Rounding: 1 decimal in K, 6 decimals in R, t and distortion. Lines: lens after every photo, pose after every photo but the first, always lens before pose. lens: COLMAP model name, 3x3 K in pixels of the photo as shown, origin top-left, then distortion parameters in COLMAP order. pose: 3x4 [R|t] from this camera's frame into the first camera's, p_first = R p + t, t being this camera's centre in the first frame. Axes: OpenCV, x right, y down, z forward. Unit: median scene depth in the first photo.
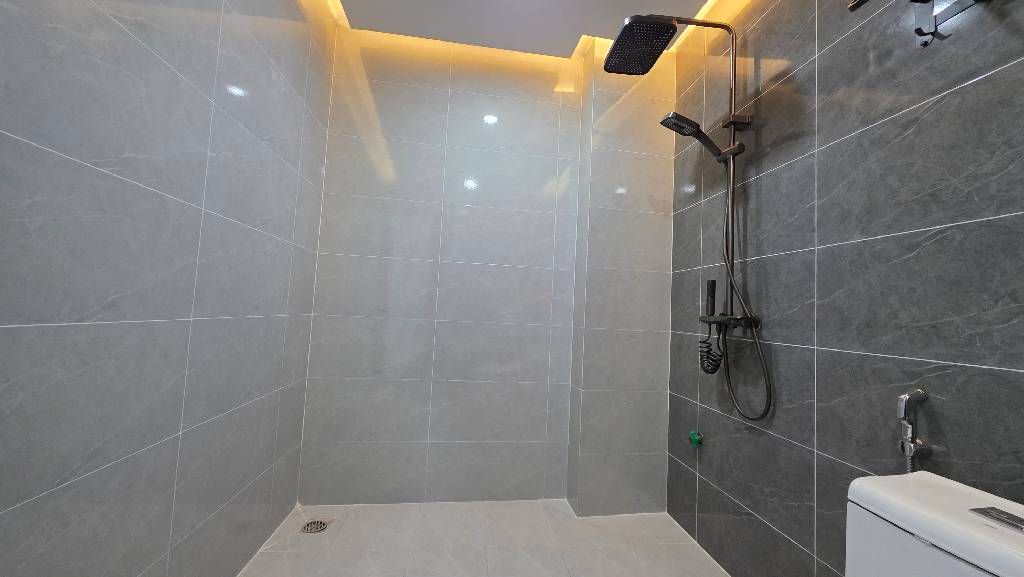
lens RADIAL K [[406.4, 0, 514.0], [0, 406.4, 285.7], [0, 0, 1]] dist [0.002696, -0.000803]
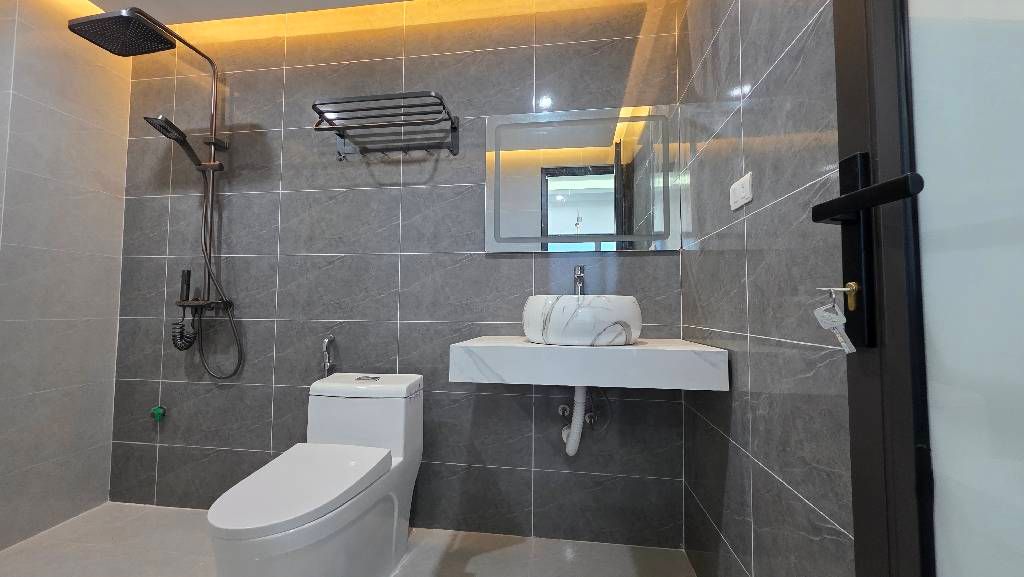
lens RADIAL K [[406.4, 0, 514.9], [0, 406.4, 288.6], [0, 0, 1]] dist [0.002696, -0.000803]
pose [[0.246165, -0.003663, 0.969221, -0.438348], [-0.054476, 0.998360, 0.017610, -0.035106], [-0.967696, -0.057134, 0.245562, -0.210545]]
